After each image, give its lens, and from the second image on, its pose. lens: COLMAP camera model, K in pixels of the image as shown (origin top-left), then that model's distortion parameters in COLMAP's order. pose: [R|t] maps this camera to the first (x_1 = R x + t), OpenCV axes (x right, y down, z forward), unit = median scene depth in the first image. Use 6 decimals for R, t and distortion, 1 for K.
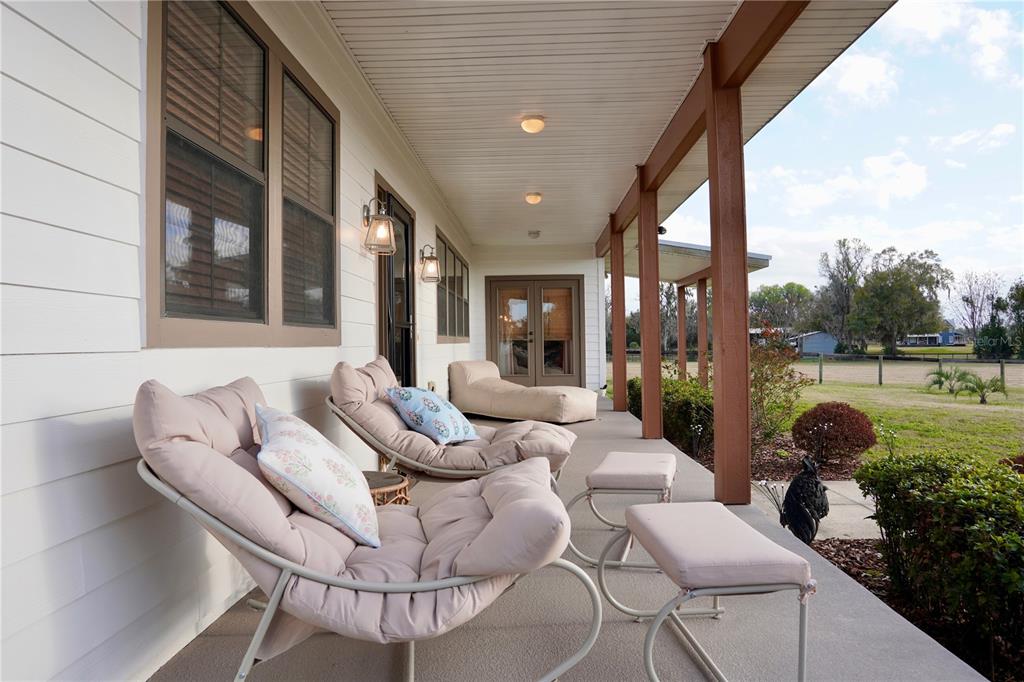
lens RADIAL K [[717.5, 0, 512.0], [0, 717.5, 341.0], [0, 0, 1]] dist [-0.116617, 0.072898]
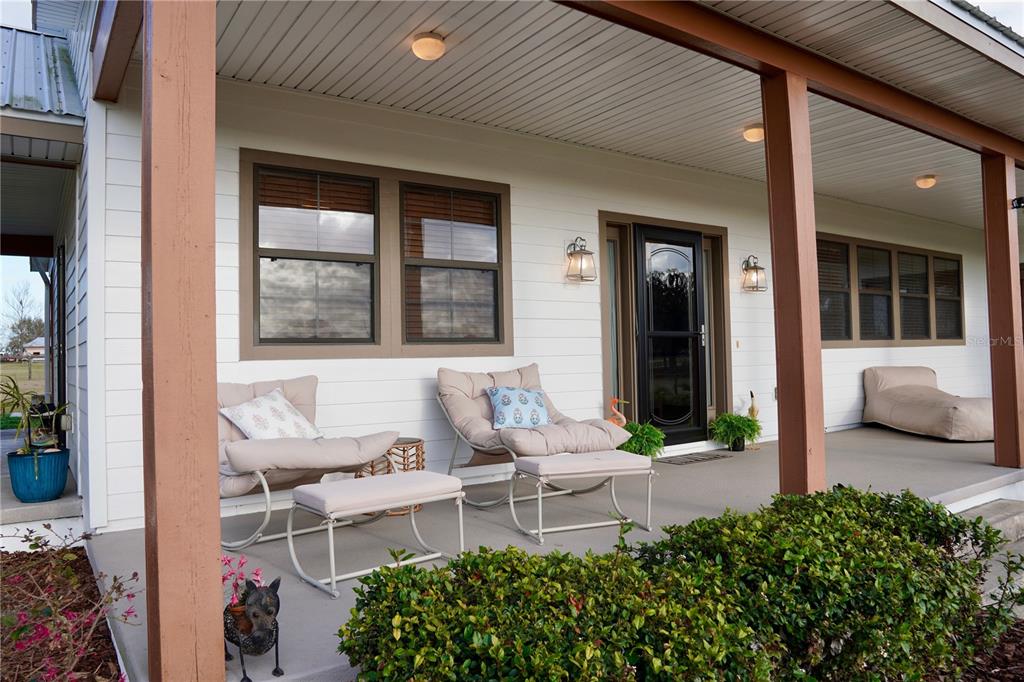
lens RADIAL K [[717.5, 0, 512.0], [0, 717.5, 341.0], [0, 0, 1]] dist [-0.116617, 0.072898]
pose [[0.598493, -0.019367, -0.800894, 0.488782], [0.016954, 0.999790, -0.011507, -0.003844], [0.800949, -0.006691, 0.598695, 0.099775]]
